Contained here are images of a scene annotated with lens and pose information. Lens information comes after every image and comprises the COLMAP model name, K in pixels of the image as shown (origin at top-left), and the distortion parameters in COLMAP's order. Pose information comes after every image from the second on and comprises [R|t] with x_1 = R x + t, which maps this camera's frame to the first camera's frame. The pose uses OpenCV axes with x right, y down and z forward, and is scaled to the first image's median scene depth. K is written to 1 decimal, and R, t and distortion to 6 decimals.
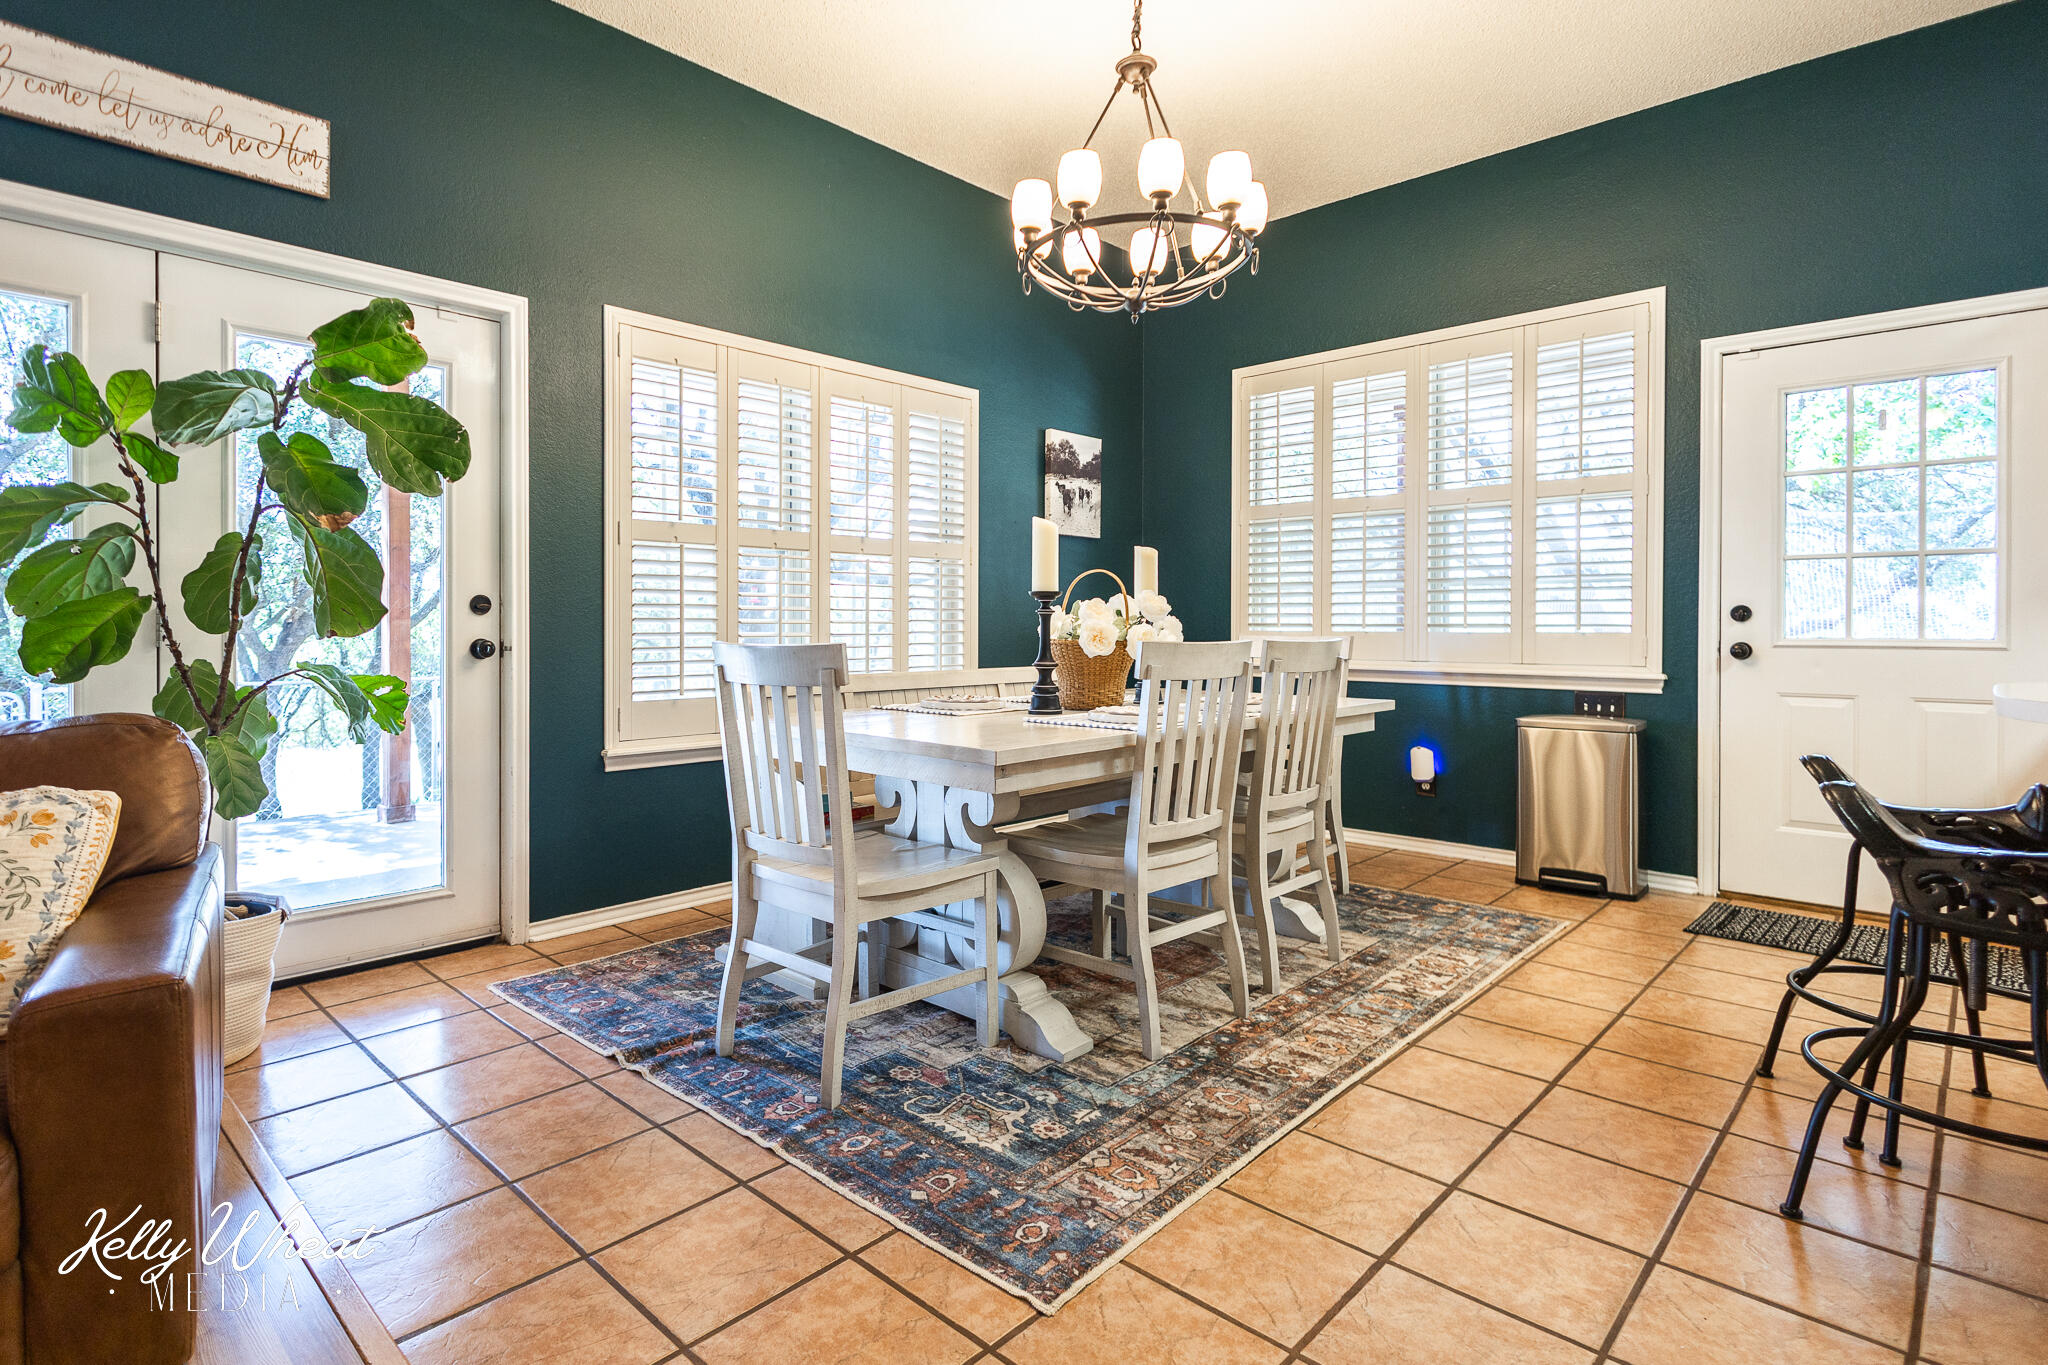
lens RADIAL K [[1040.9, 0, 933.4], [0, 1040.9, 628.7], [0, 0, 1]] dist [0.010701, -0.000846]
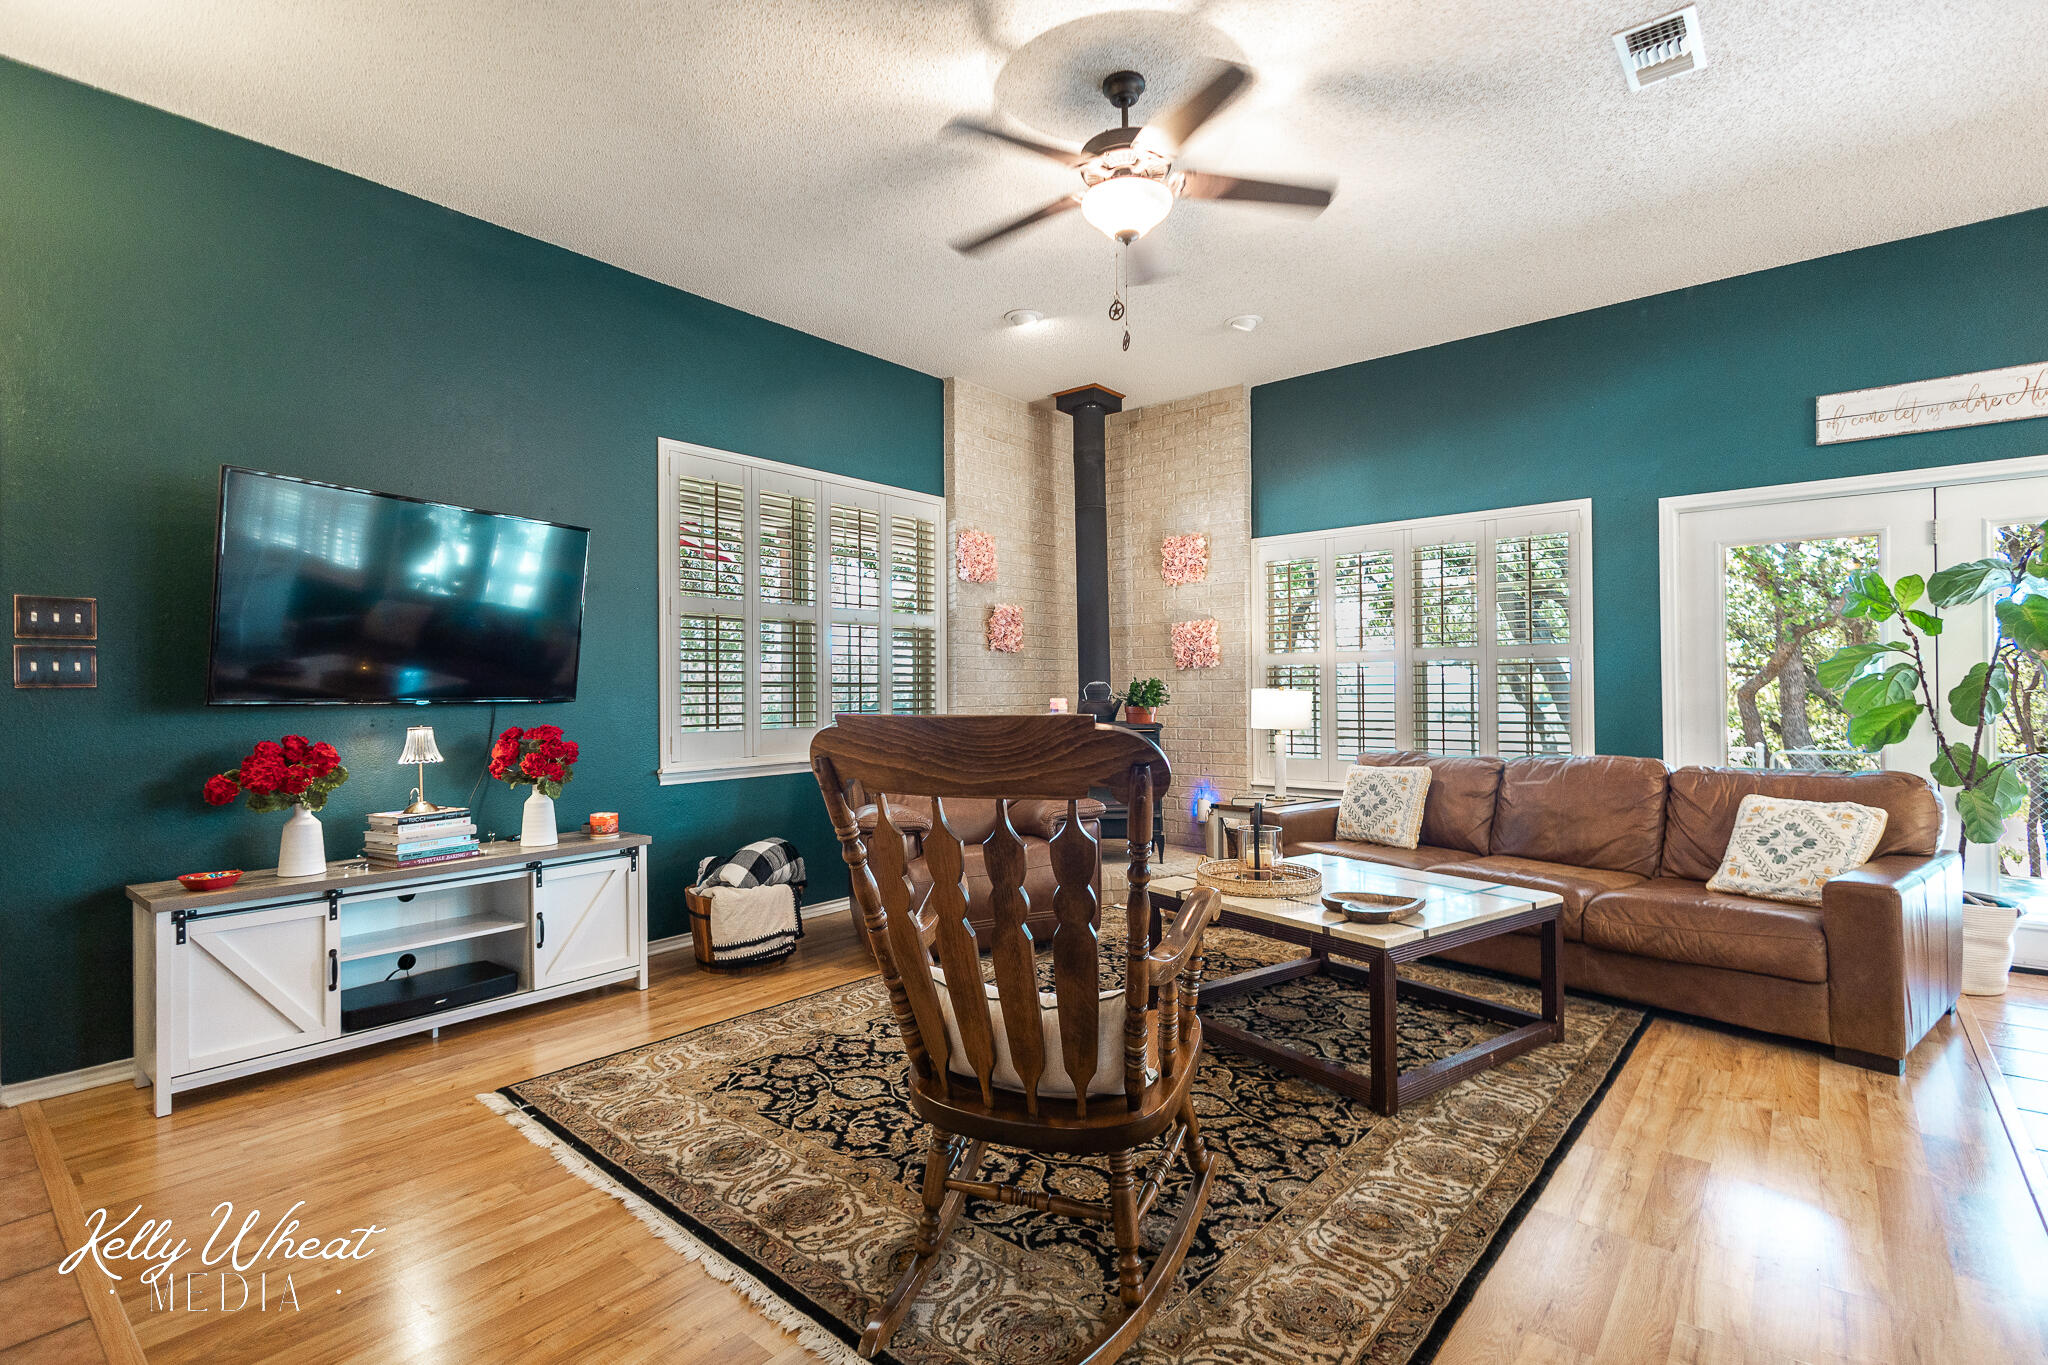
lens RADIAL K [[946.9, 0, 1032.3], [0, 946.9, 687.6], [0, 0, 1]] dist [0.010008, -0.004908]
pose [[0.102443, -0.007428, -0.994711, 0.576742], [0.004687, 0.999965, -0.006984, -0.048572], [0.994728, -0.003947, 0.102474, -0.538429]]
